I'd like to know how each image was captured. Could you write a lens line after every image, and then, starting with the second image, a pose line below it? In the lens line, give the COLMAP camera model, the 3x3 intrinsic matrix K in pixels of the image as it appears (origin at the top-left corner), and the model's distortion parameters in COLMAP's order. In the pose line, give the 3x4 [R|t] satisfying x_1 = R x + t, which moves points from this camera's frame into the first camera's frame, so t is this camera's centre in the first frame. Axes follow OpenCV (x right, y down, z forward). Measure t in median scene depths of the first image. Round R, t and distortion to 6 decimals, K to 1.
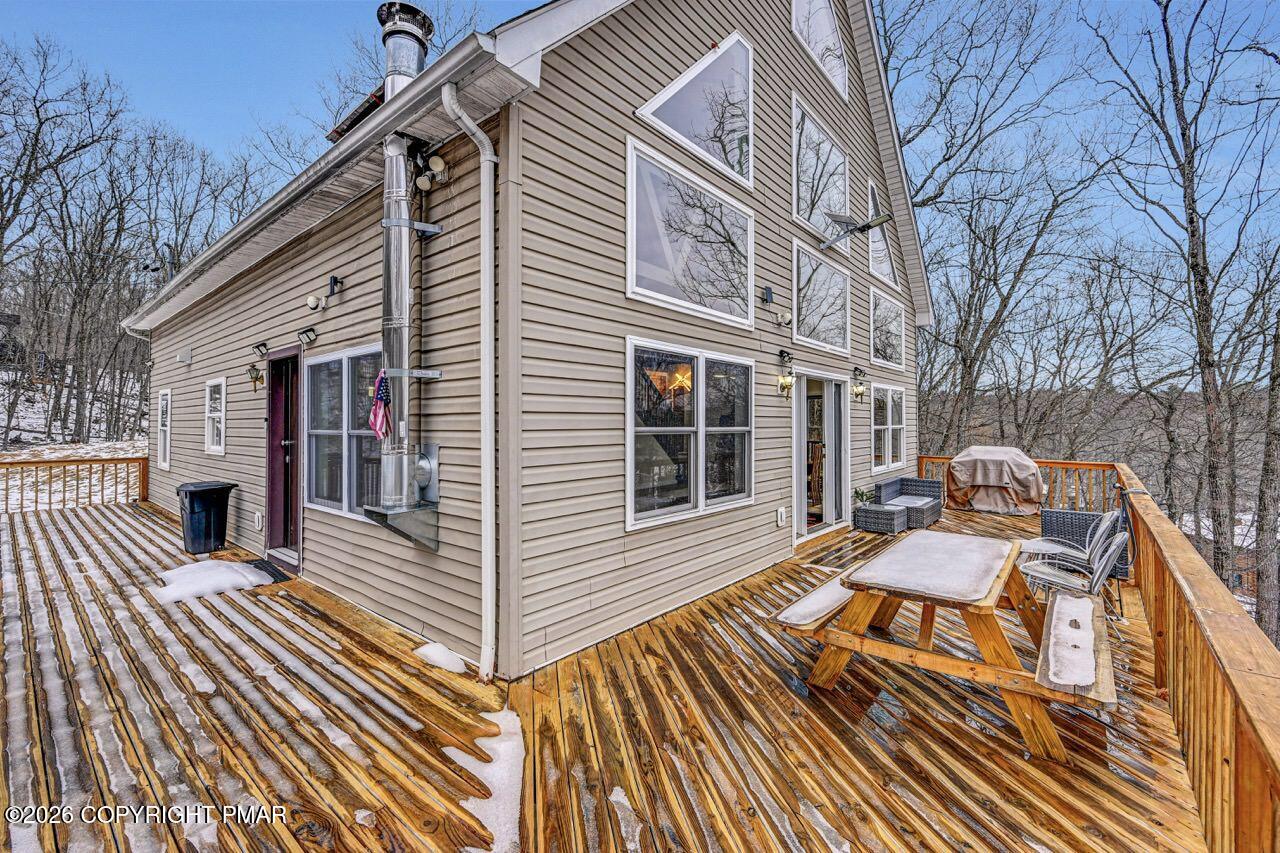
lens RADIAL K [[564.7, 0, 640.0], [0, 564.7, 426.5], [0, 0, 1]] dist [-0.000806, -0.000237]
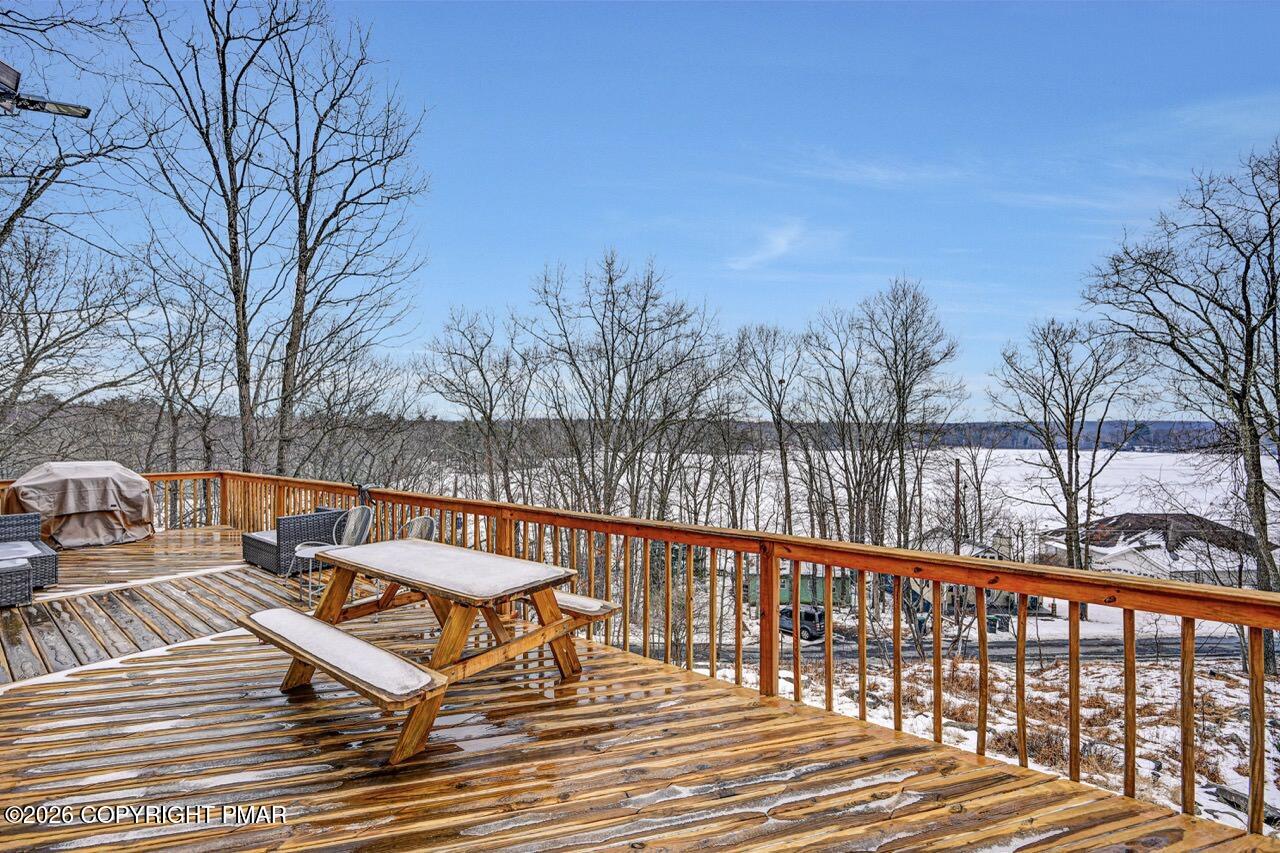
lens RADIAL K [[564.7, 0, 640.0], [0, 564.7, 426.5], [0, 0, 1]] dist [-0.000806, -0.000237]
pose [[-0.071349, 0.007787, 0.997421, -0.211690], [0.008070, 0.999941, -0.007230, -0.000839], [-0.997419, 0.007534, -0.071408, 0.300999]]
